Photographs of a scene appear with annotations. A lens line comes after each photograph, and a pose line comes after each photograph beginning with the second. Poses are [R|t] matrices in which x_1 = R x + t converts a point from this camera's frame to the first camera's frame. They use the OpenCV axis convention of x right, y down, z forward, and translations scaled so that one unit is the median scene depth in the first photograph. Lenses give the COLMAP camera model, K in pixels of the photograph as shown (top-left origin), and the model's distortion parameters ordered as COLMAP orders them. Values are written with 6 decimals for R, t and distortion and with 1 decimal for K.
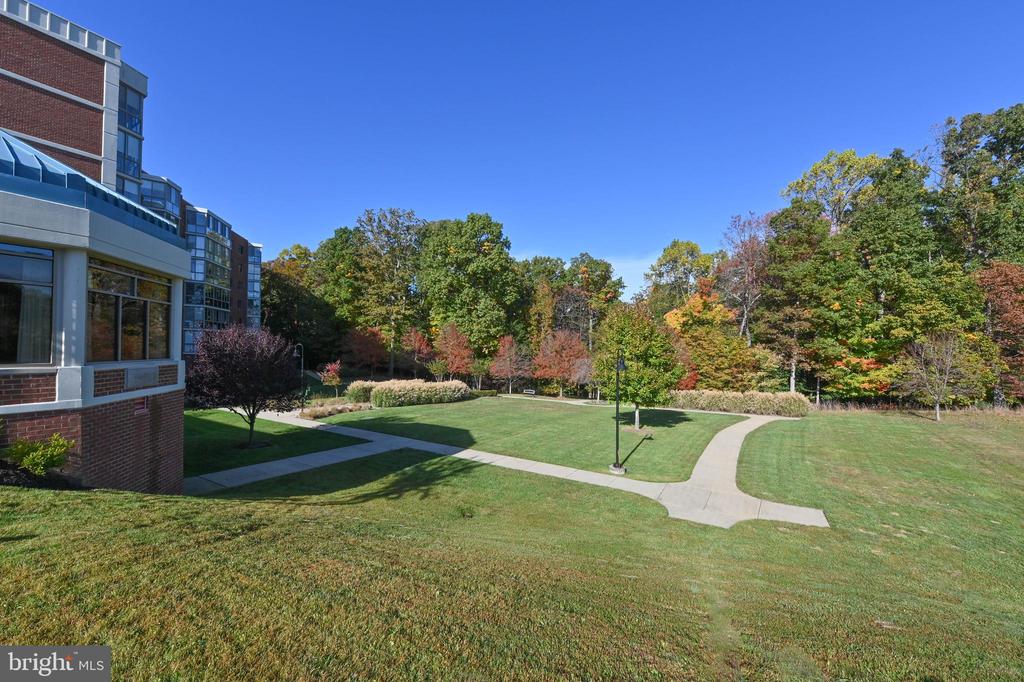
lens RADIAL K [[418.6, 0, 510.7], [0, 418.6, 340.5], [0, 0, 1]] dist [0.001138, -0.000133]
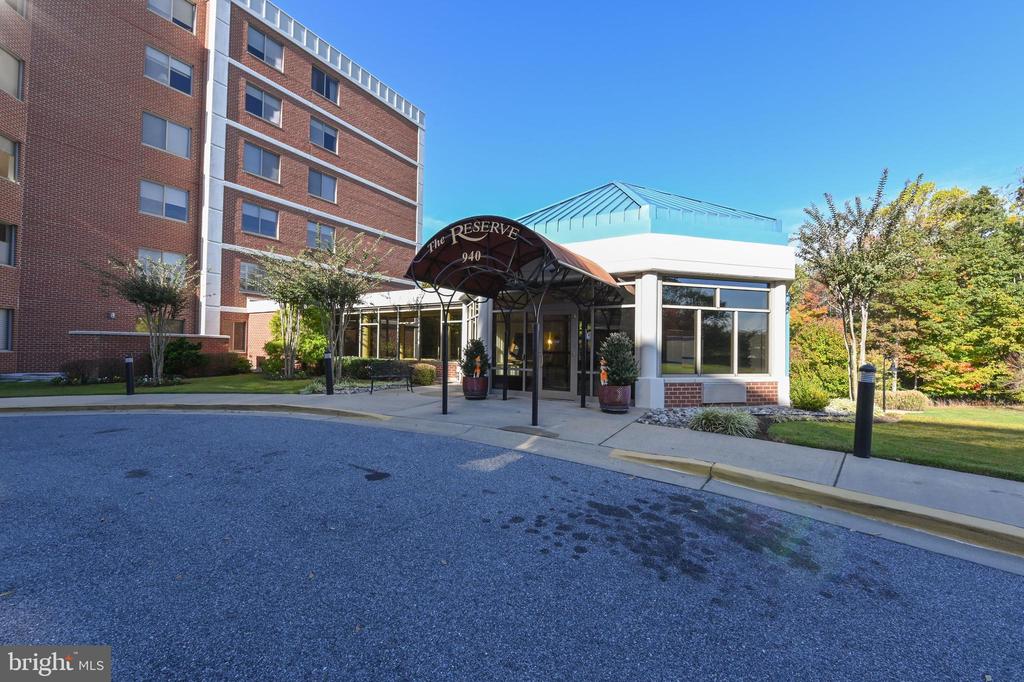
lens RADIAL K [[418.6, 0, 512.4], [0, 418.6, 340.3], [0, 0, 1]] dist [0.001138, -0.000133]
pose [[0.999893, 0.004038, 0.014079, -0.451462], [-0.003943, 0.999970, -0.006725, -0.007711], [-0.014105, 0.006669, 0.999878, -0.176152]]
